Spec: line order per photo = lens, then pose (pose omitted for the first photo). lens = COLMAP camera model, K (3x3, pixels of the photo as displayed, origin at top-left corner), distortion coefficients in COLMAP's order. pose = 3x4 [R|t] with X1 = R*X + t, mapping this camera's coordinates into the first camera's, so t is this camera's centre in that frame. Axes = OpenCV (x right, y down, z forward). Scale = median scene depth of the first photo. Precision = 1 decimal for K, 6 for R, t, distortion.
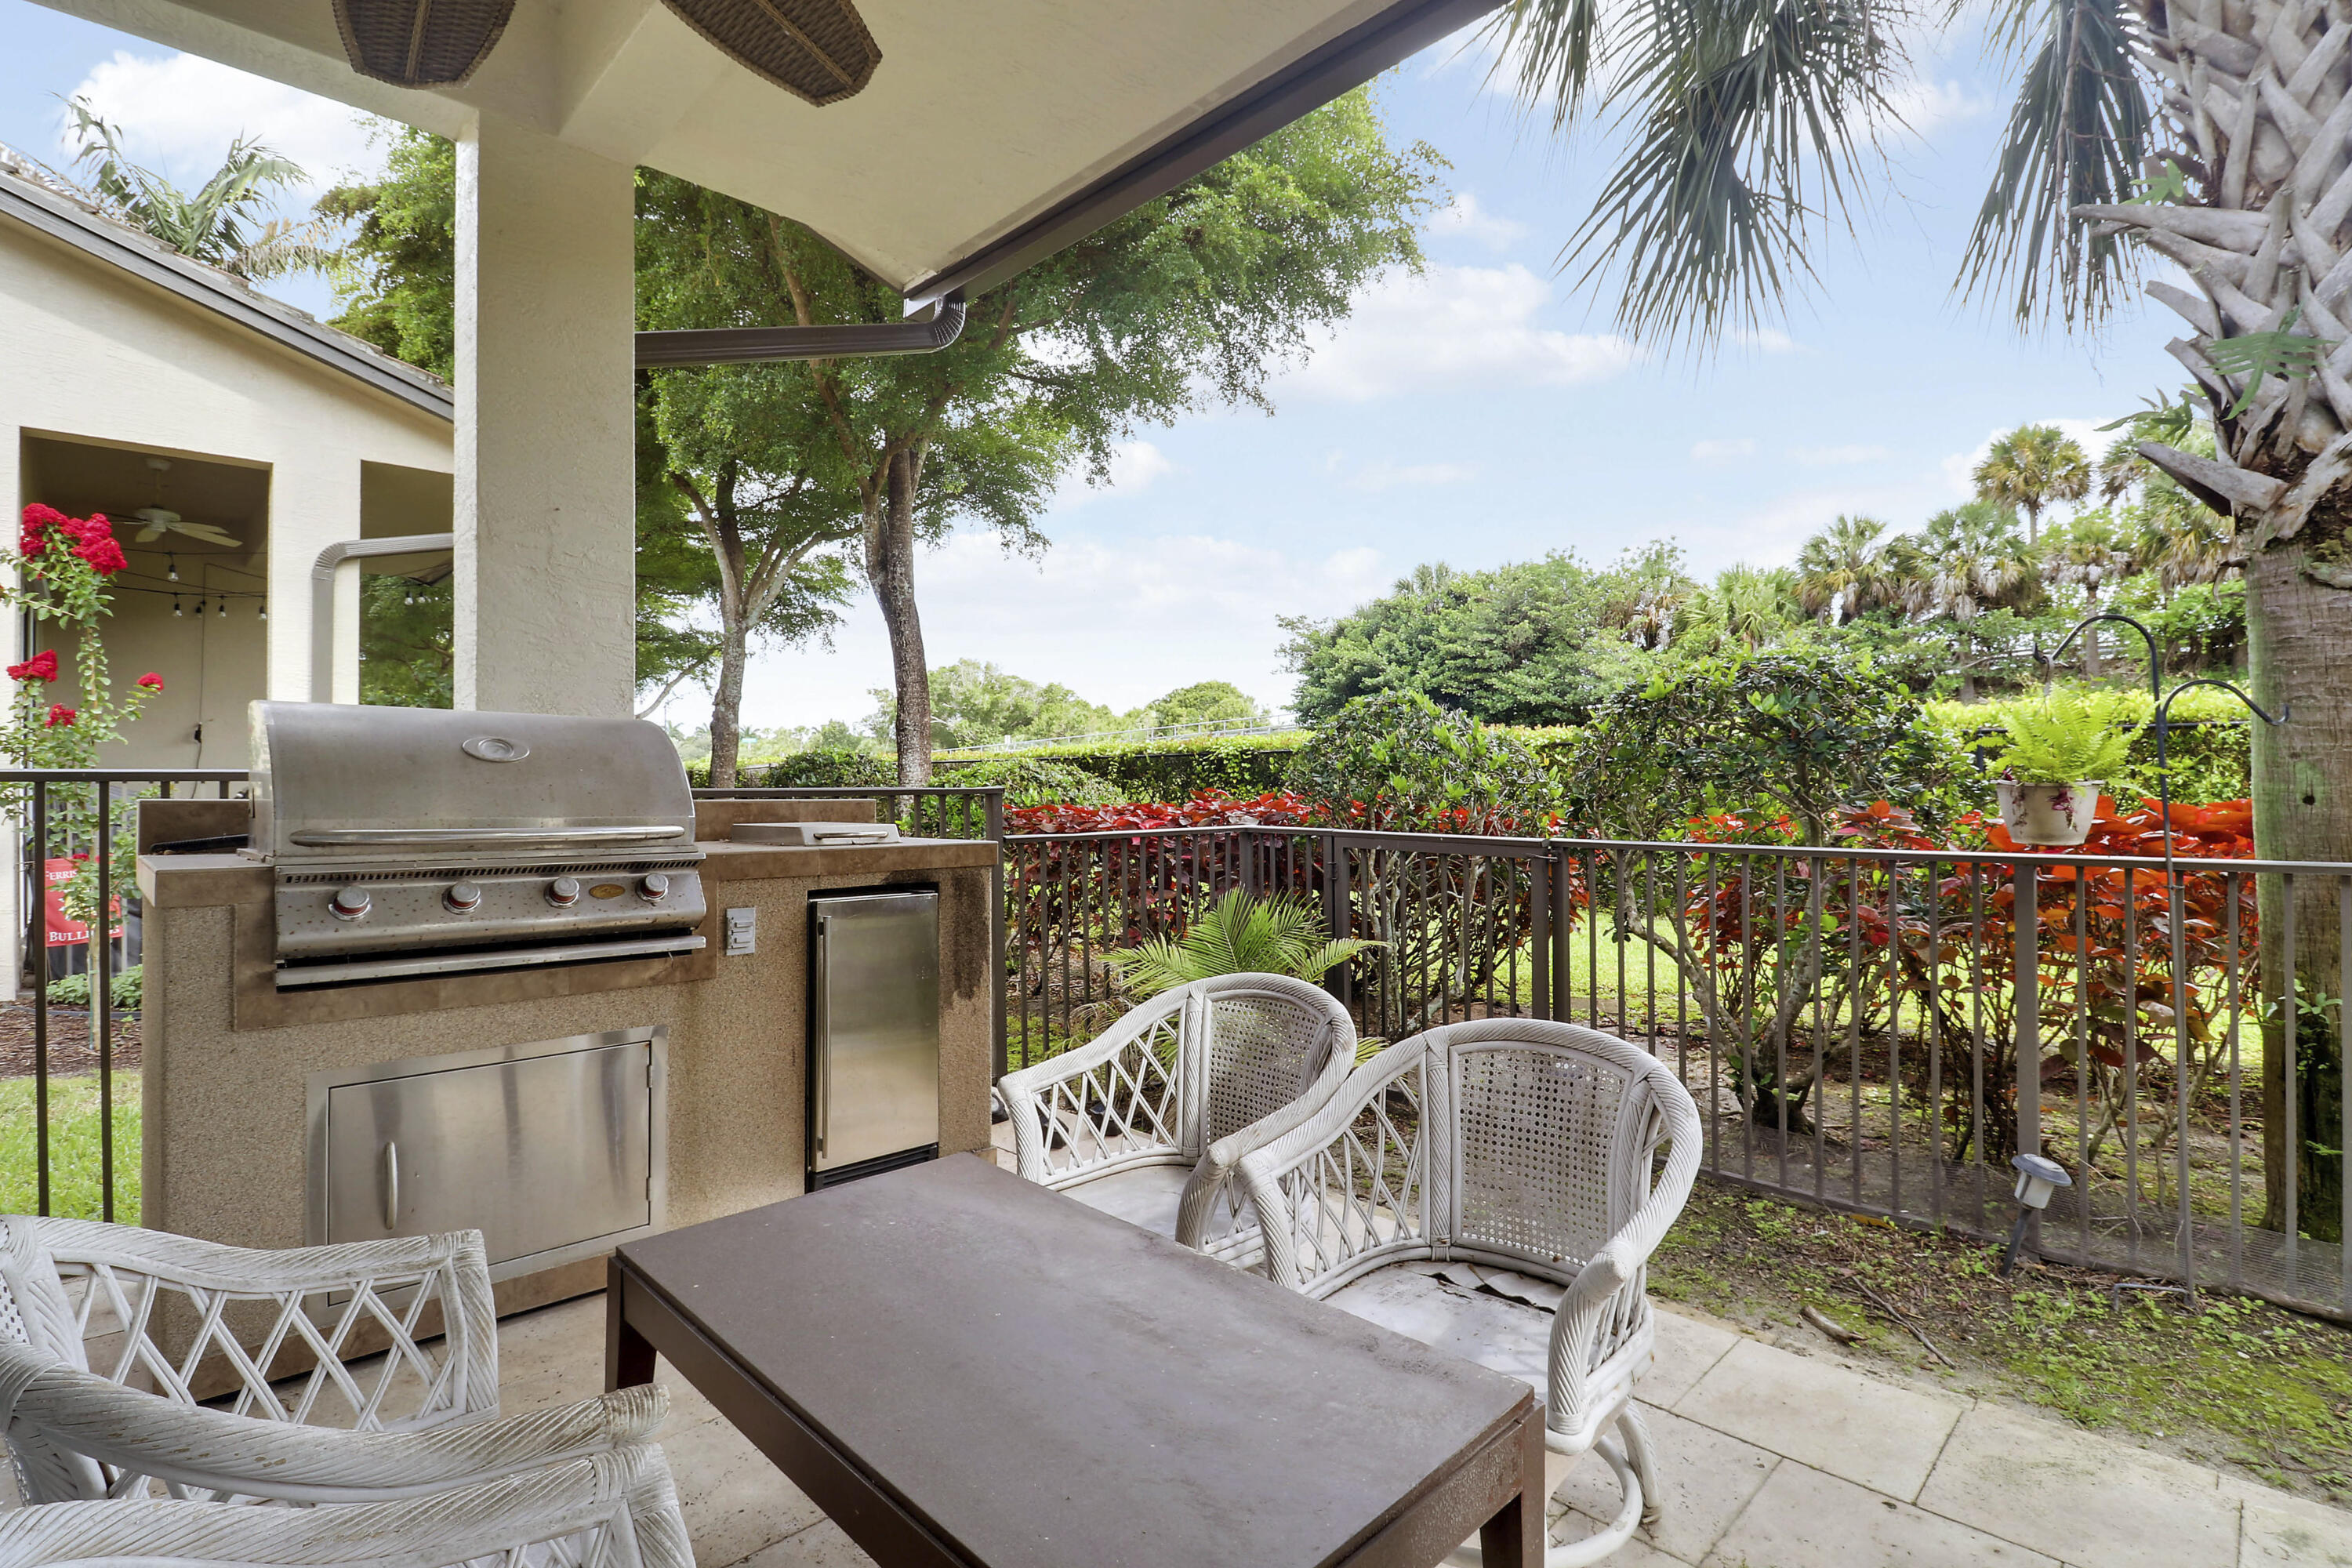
lens RADIAL K [[1103.8, 0, 1185.1], [0, 1103.8, 778.7], [0, 0, 1]] dist [-0.018282, -0.002396]
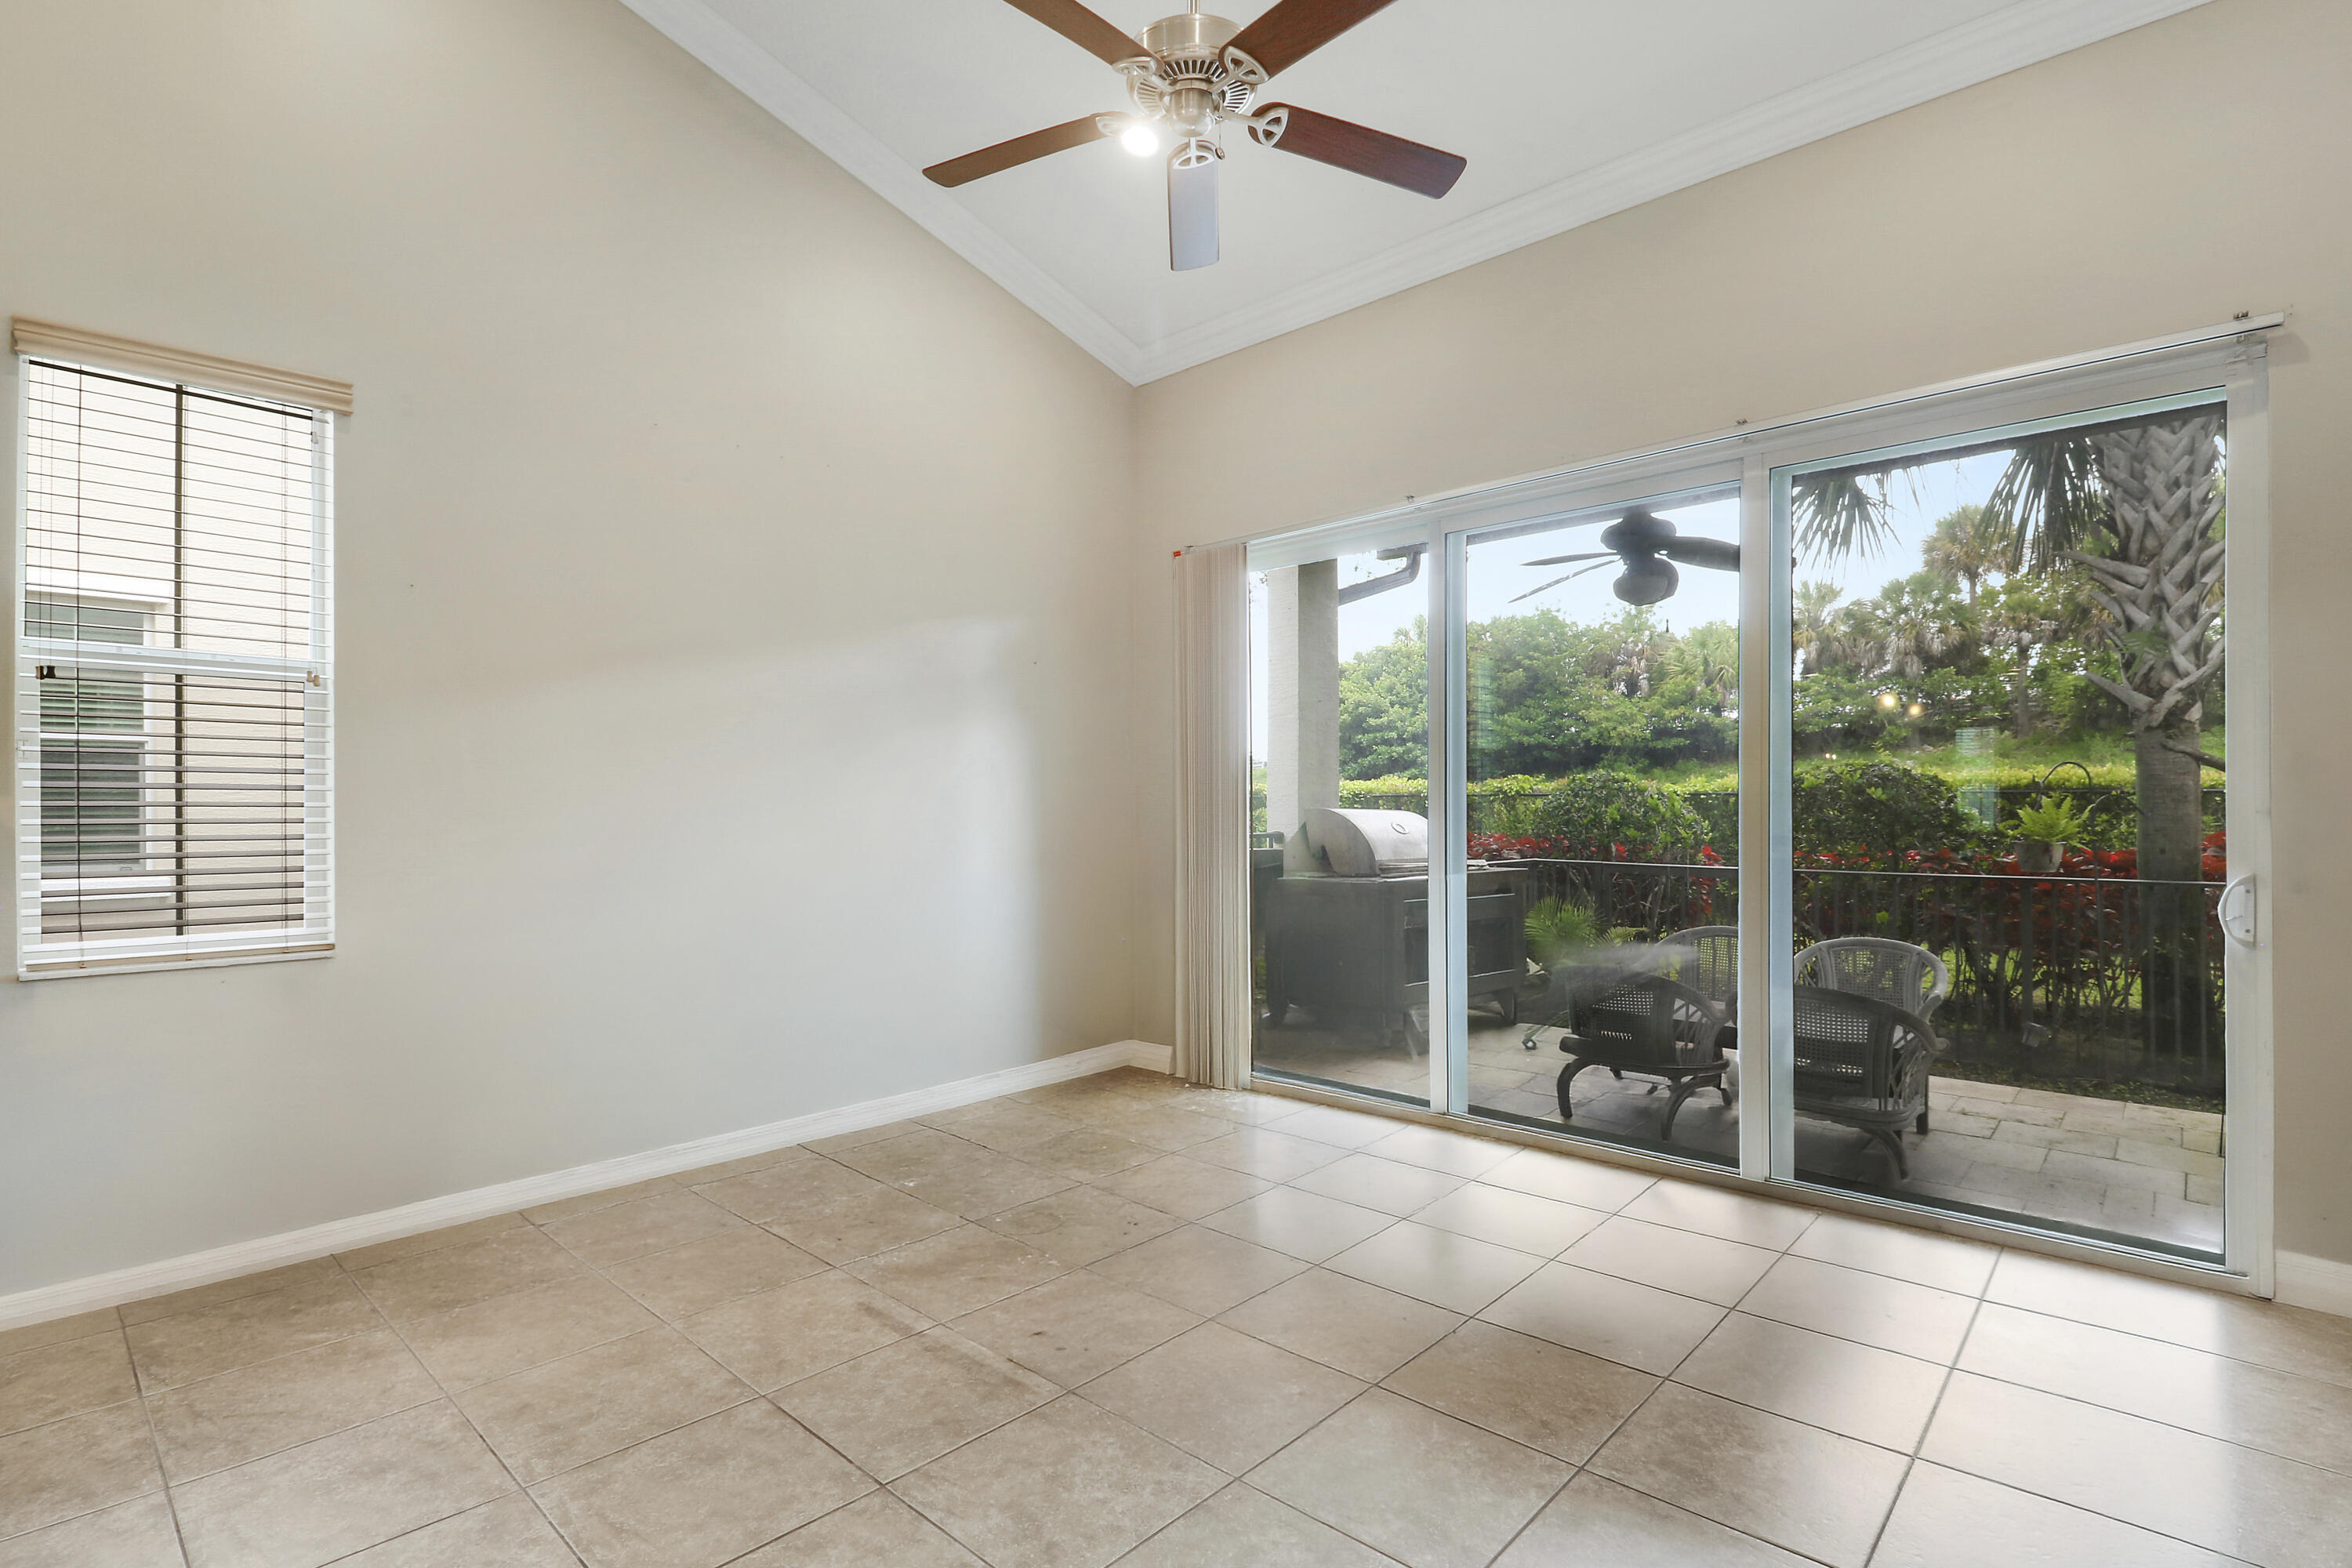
lens RADIAL K [[1103.8, 0, 1166.1], [0, 1103.8, 809.3], [0, 0, 1]] dist [-0.018282, -0.002396]
pose [[0.999331, 0.009511, 0.035301, -0.100030], [-0.009662, 0.999945, 0.004088, -0.005519], [-0.035260, -0.004427, 0.999368, -0.107330]]
